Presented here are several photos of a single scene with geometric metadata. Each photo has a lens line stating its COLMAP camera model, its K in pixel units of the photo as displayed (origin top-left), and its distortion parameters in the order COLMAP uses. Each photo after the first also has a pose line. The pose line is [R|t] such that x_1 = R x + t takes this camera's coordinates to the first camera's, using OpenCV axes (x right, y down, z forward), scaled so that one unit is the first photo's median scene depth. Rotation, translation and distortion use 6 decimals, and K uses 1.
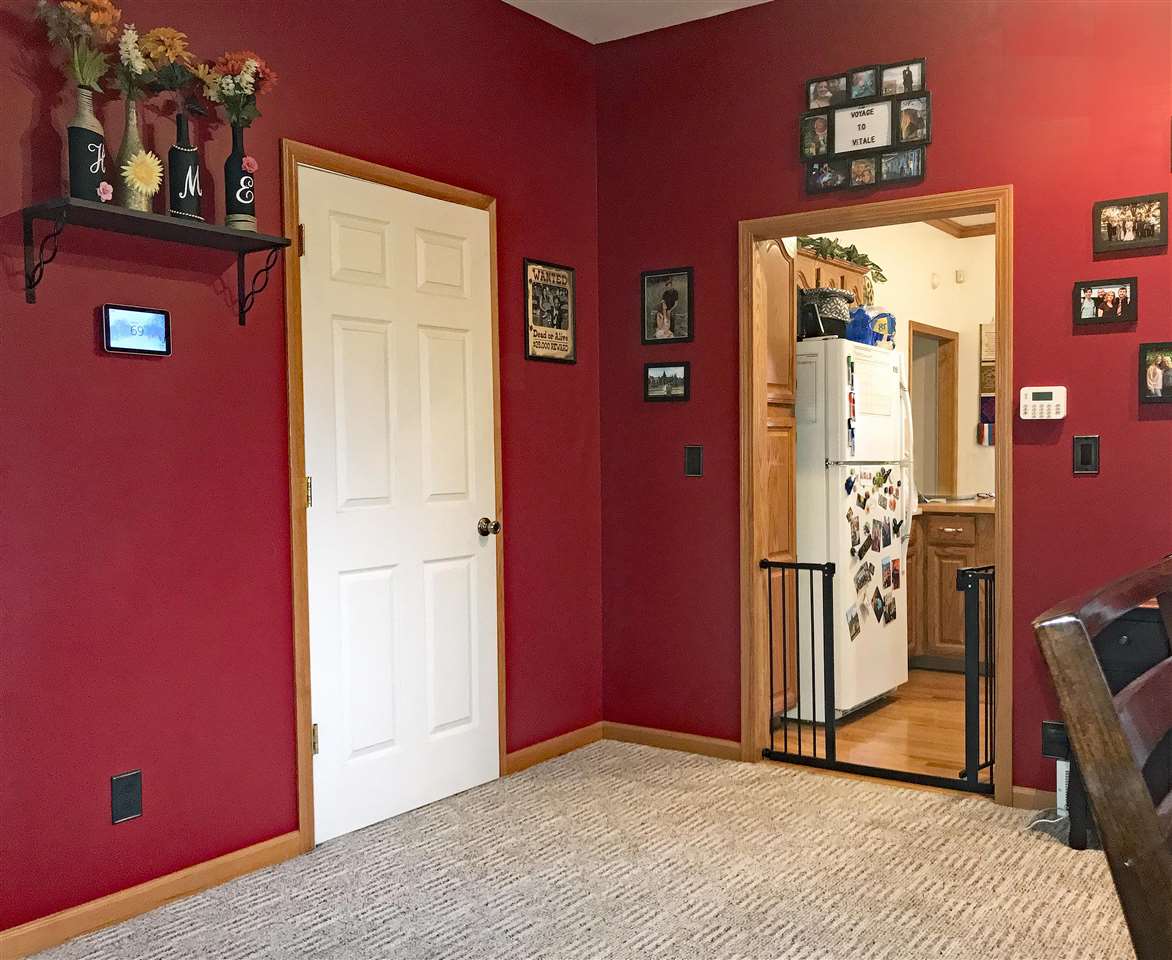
lens RADIAL K [[1202.3, 0, 586.9], [0, 1202.3, 503.0], [0, 0, 1]] dist [0.011370, 0.005635]
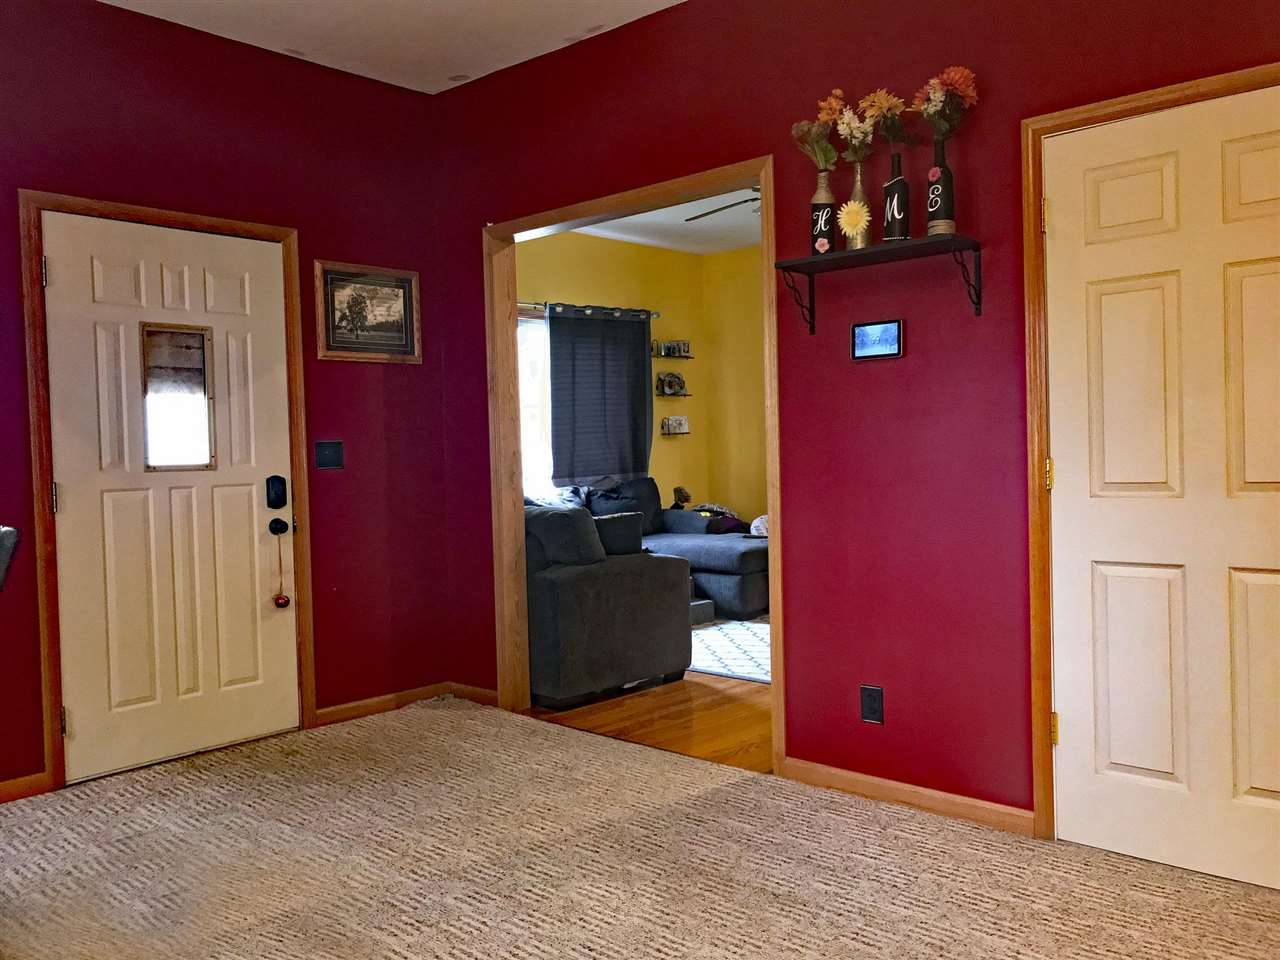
lens RADIAL K [[1043.4, 0, 640.0], [0, 1043.4, 480.0], [0, 0, 1]] dist [0.001159, 0.003730]
pose [[-0.151948, 0.037368, -0.987682, 0.735449], [-0.017562, 0.999025, 0.040498, -0.035563], [0.988232, 0.023499, -0.151144, 0.905173]]
